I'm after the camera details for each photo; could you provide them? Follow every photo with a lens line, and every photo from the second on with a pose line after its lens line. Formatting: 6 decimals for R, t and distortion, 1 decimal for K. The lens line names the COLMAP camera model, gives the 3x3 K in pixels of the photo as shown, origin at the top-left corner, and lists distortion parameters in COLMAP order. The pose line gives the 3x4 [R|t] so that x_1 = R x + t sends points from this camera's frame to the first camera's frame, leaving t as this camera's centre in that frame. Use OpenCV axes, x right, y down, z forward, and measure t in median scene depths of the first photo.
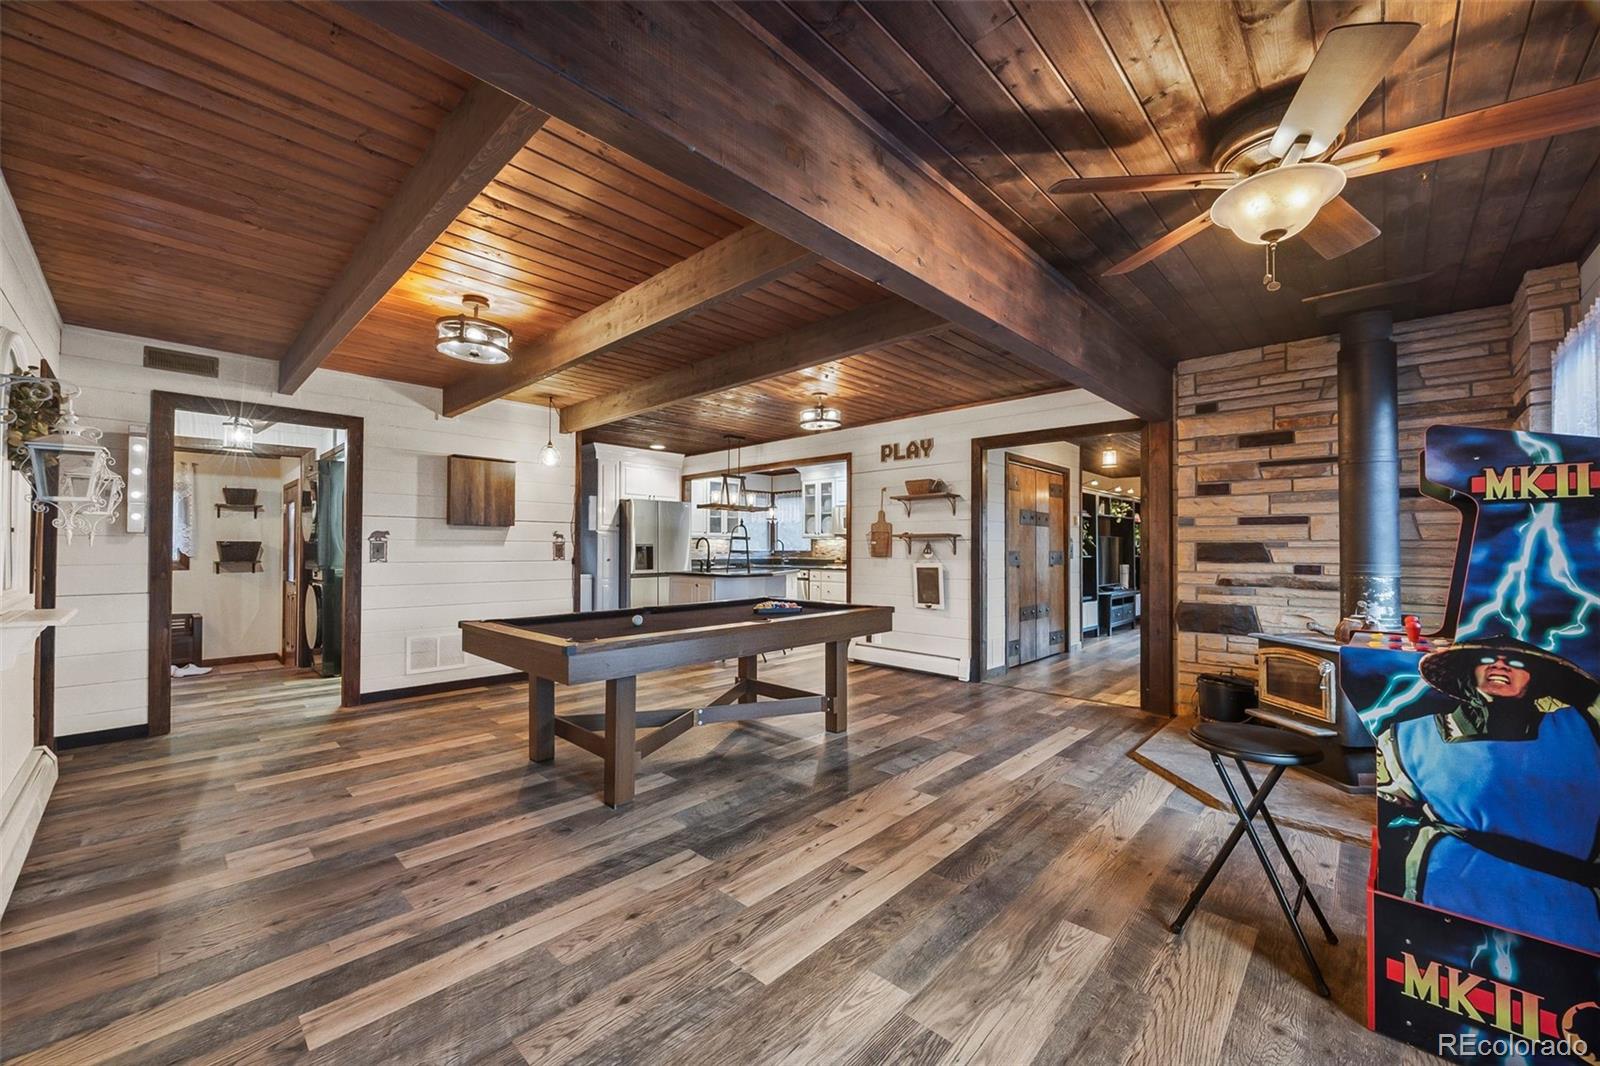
lens RADIAL K [[613.4, 0, 811.9], [0, 613.4, 538.2], [0, 0, 1]] dist [-0.003035, 0.000034]
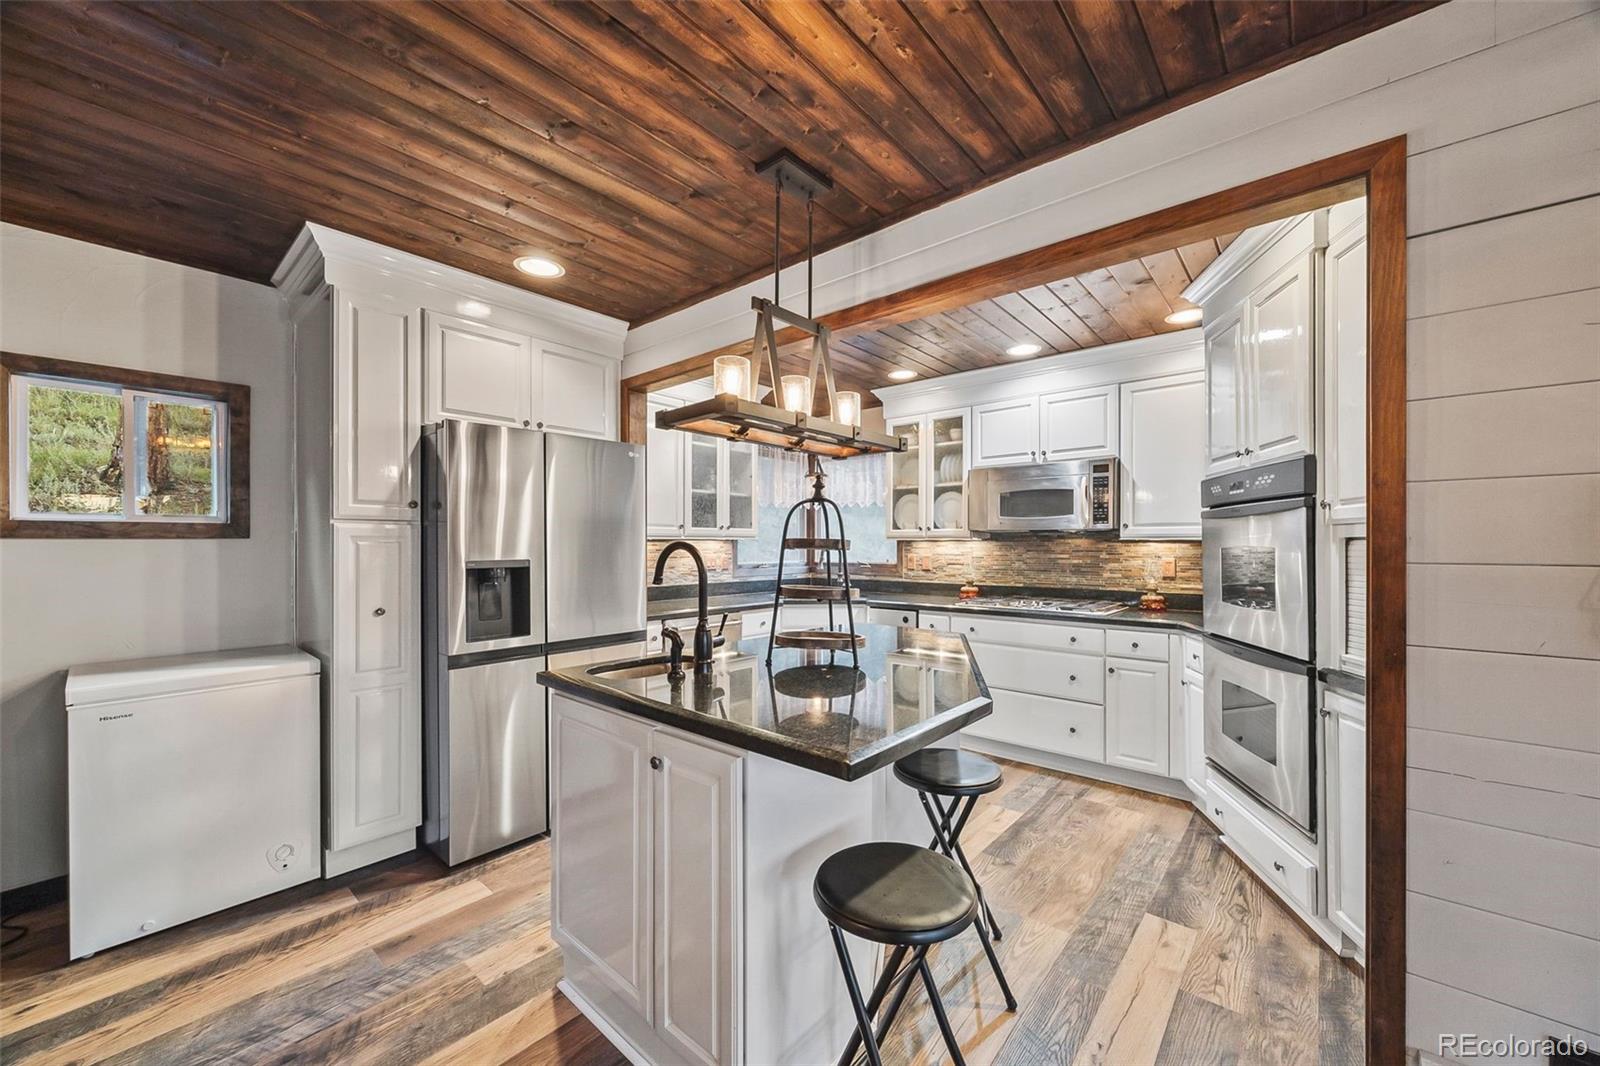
lens RADIAL K [[613.4, 0, 797.9], [0, 613.4, 538.7], [0, 0, 1]] dist [-0.003035, 0.000034]
pose [[0.999370, 0.000752, 0.035496, -0.120801], [-0.000936, 0.999986, 0.005179, -0.003424], [-0.035492, -0.005209, 0.999356, 0.641470]]
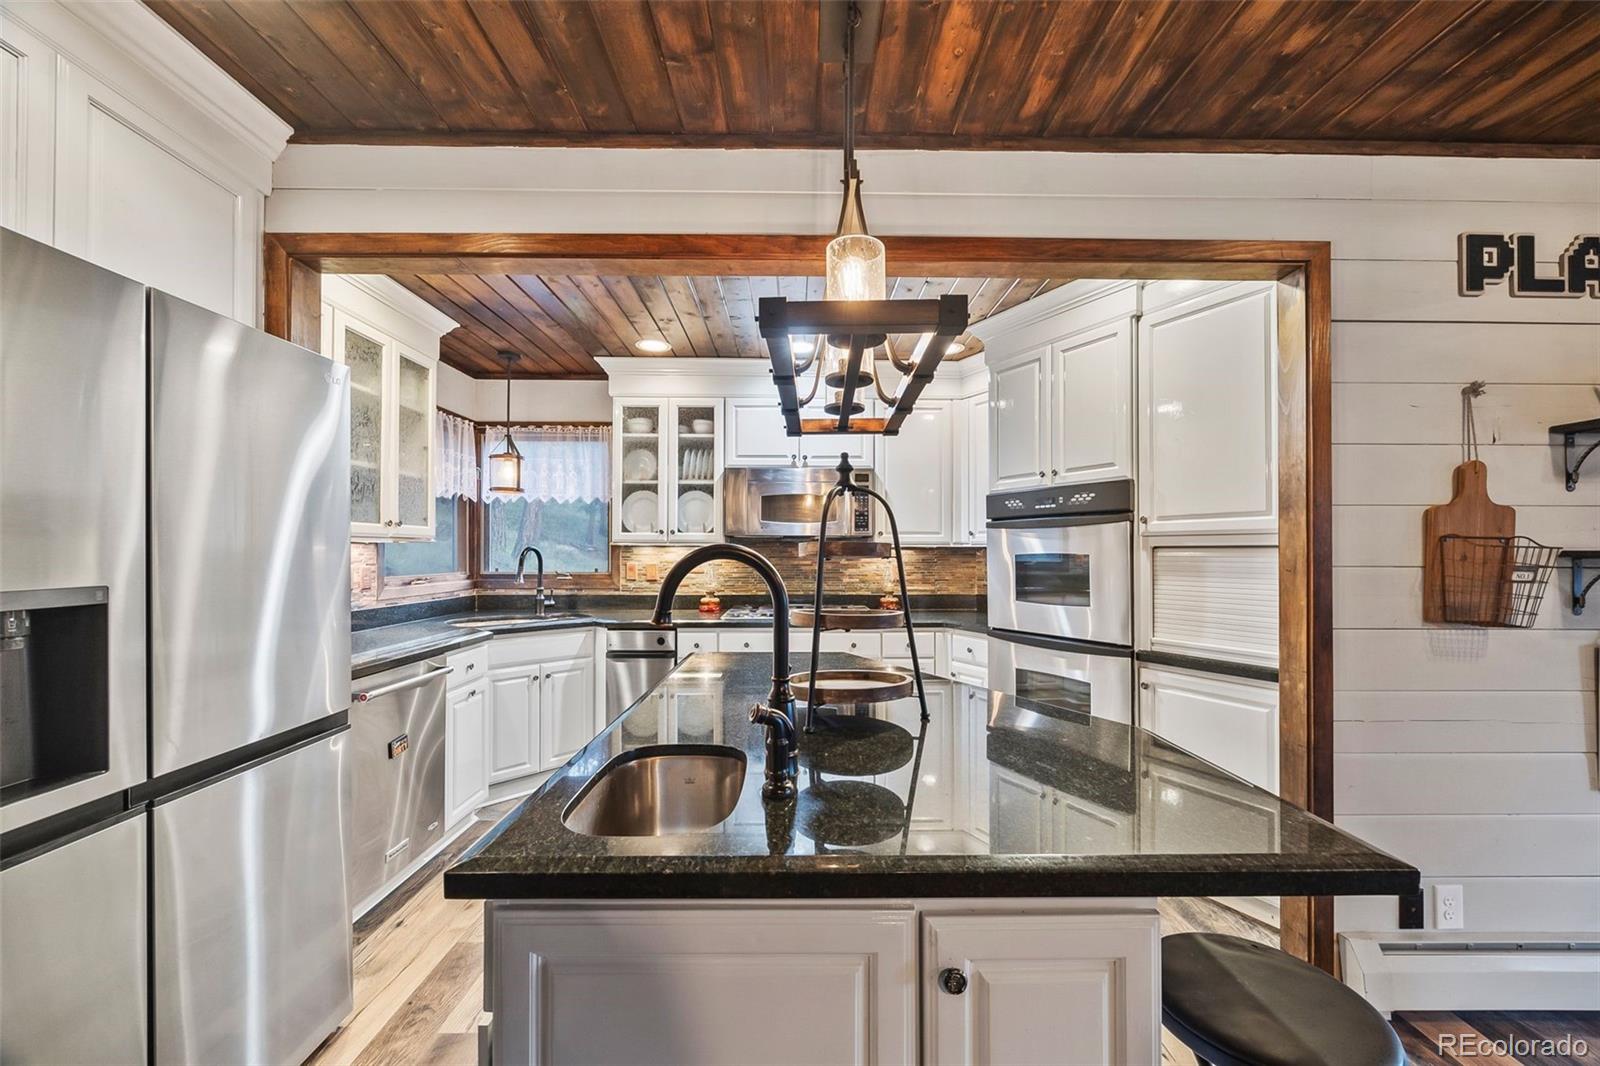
lens RADIAL K [[613.4, 0, 804.1], [0, 613.4, 544.9], [0, 0, 1]] dist [-0.003035, 0.000034]
pose [[0.721298, 0.008143, 0.692577, -0.234902], [-0.012659, 0.999919, 0.001427, -0.001815], [-0.692509, -0.009796, 0.721342, 0.771541]]
